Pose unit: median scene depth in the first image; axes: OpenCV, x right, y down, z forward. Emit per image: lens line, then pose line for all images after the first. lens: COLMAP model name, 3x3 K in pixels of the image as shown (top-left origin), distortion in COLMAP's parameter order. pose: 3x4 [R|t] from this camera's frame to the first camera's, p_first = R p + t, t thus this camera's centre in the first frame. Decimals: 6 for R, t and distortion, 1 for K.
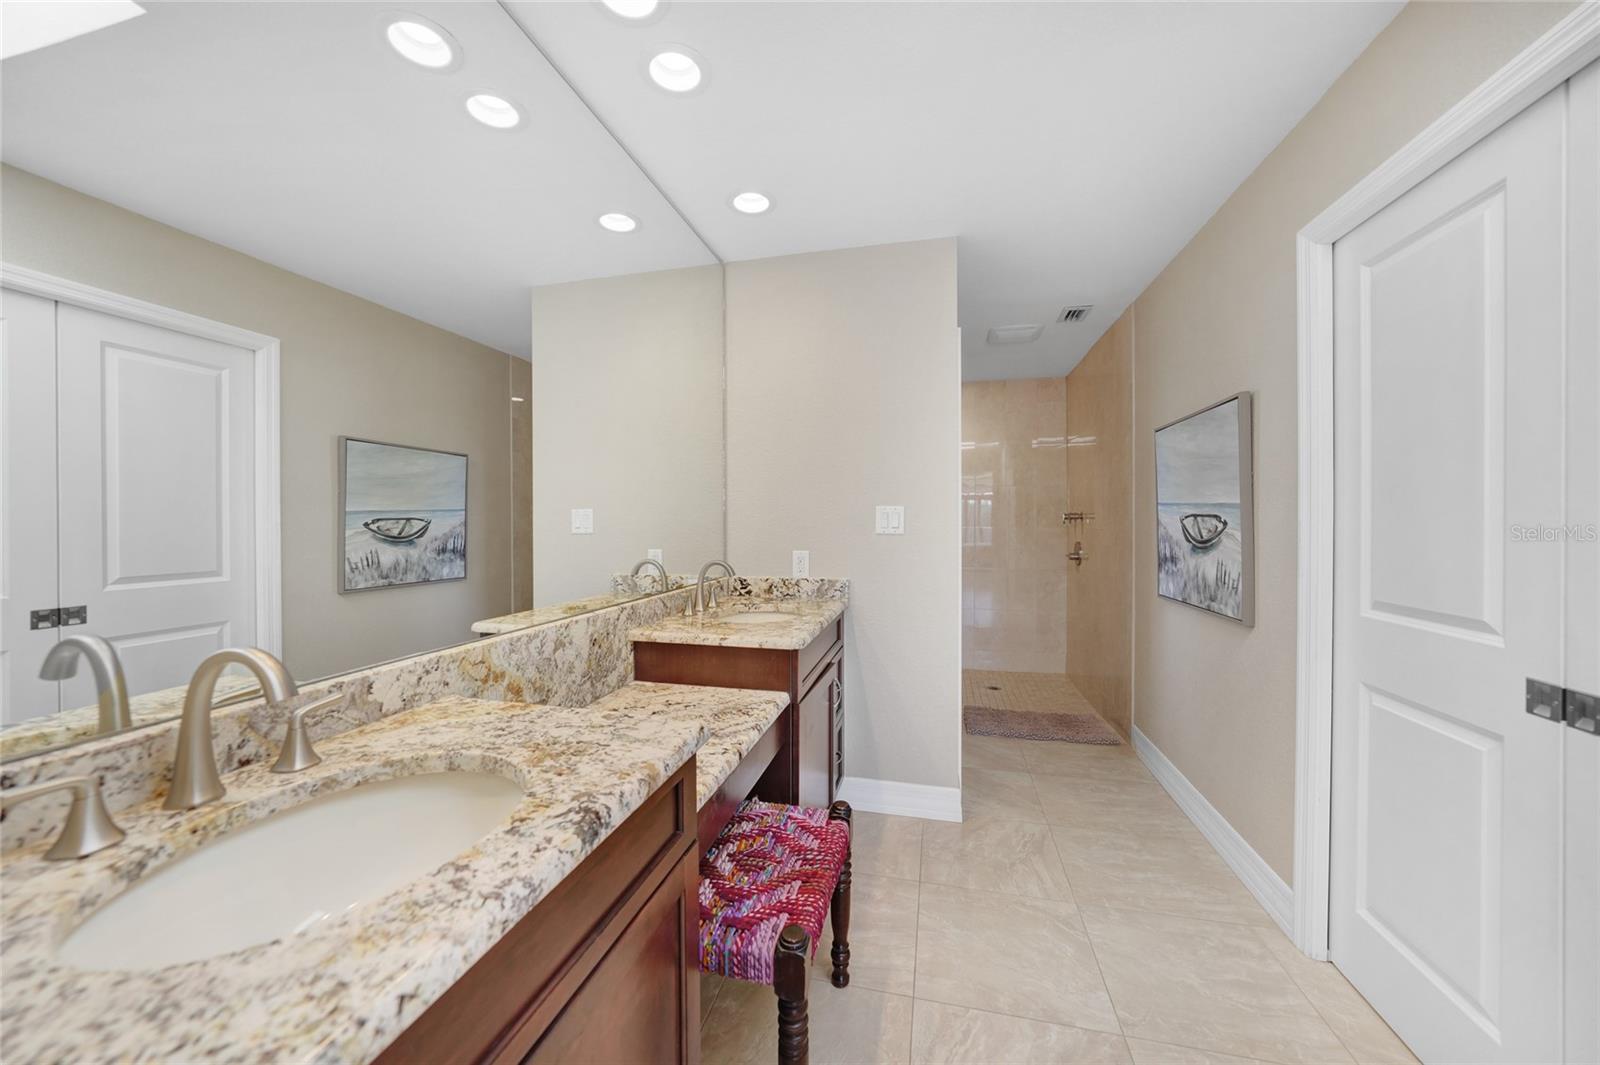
lens RADIAL K [[559.0, 0, 805.1], [0, 559.0, 530.8], [0, 0, 1]] dist [-0.025811, 0.005668]
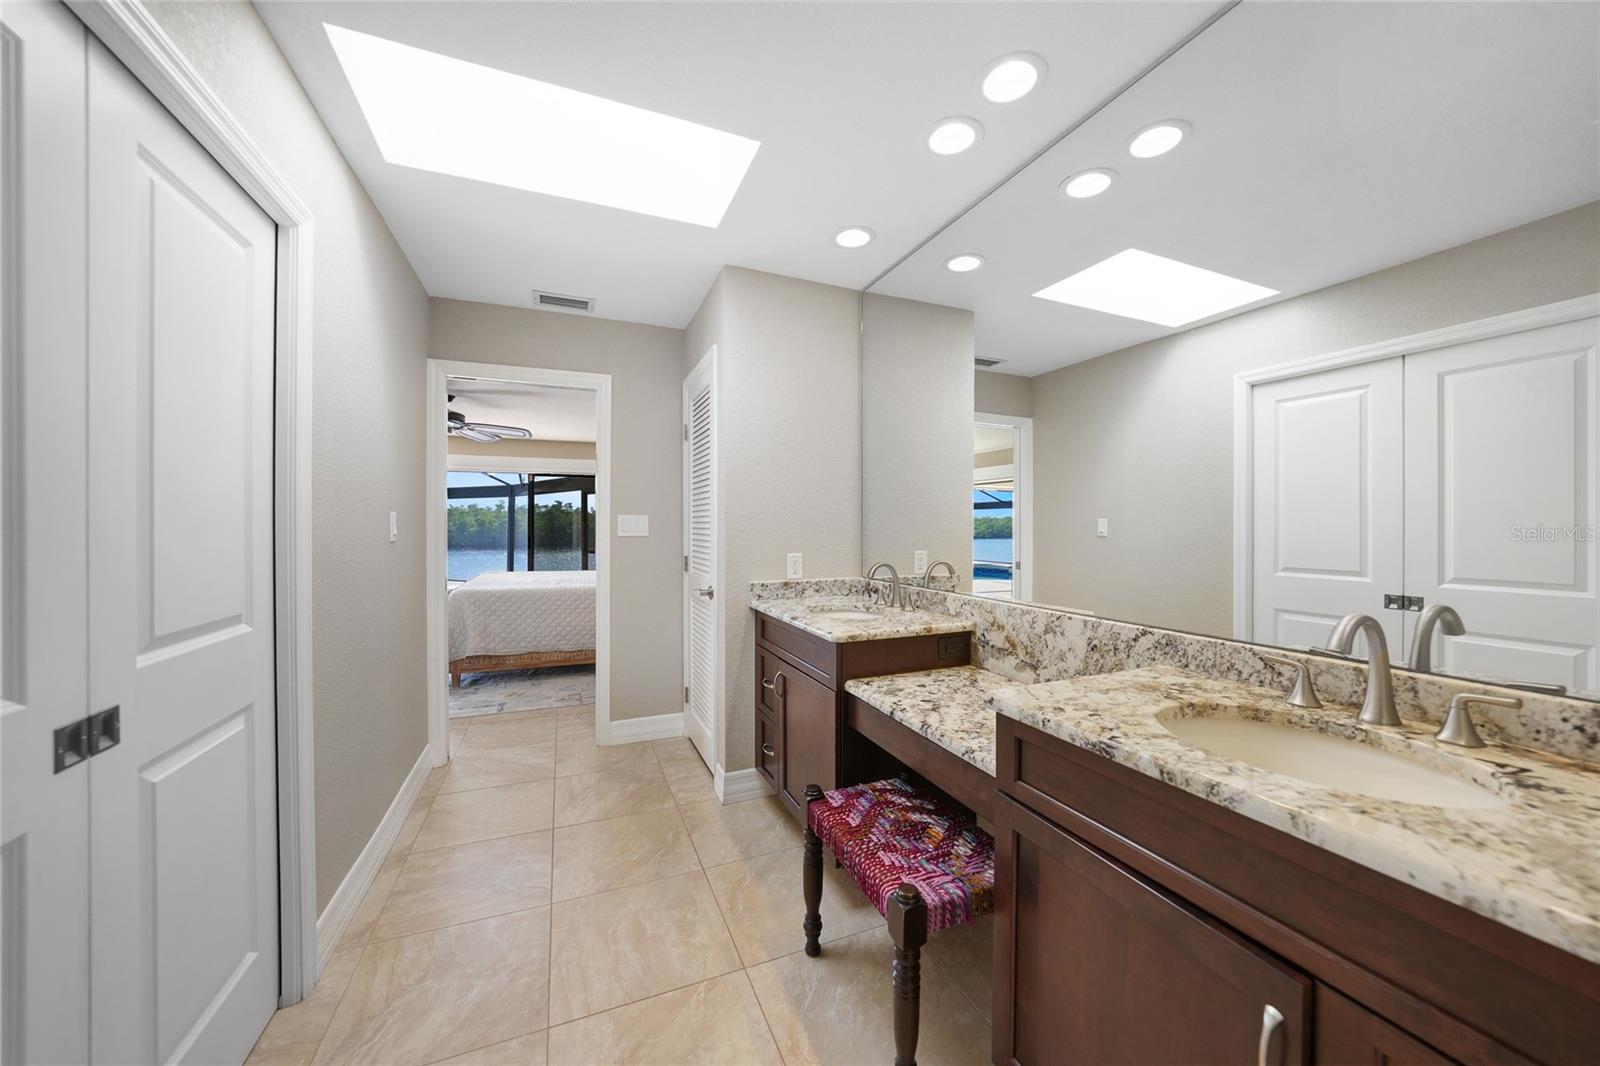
lens RADIAL K [[557.3, 0, 812.8], [0, 557.3, 531.3], [0, 0, 1]] dist [-0.002715, 0.000166]
pose [[-0.802006, 0.002772, -0.597309, 0.658452], [-0.009081, 0.999817, 0.016833, -0.021064], [0.597247, 0.018924, -0.801834, 1.599525]]
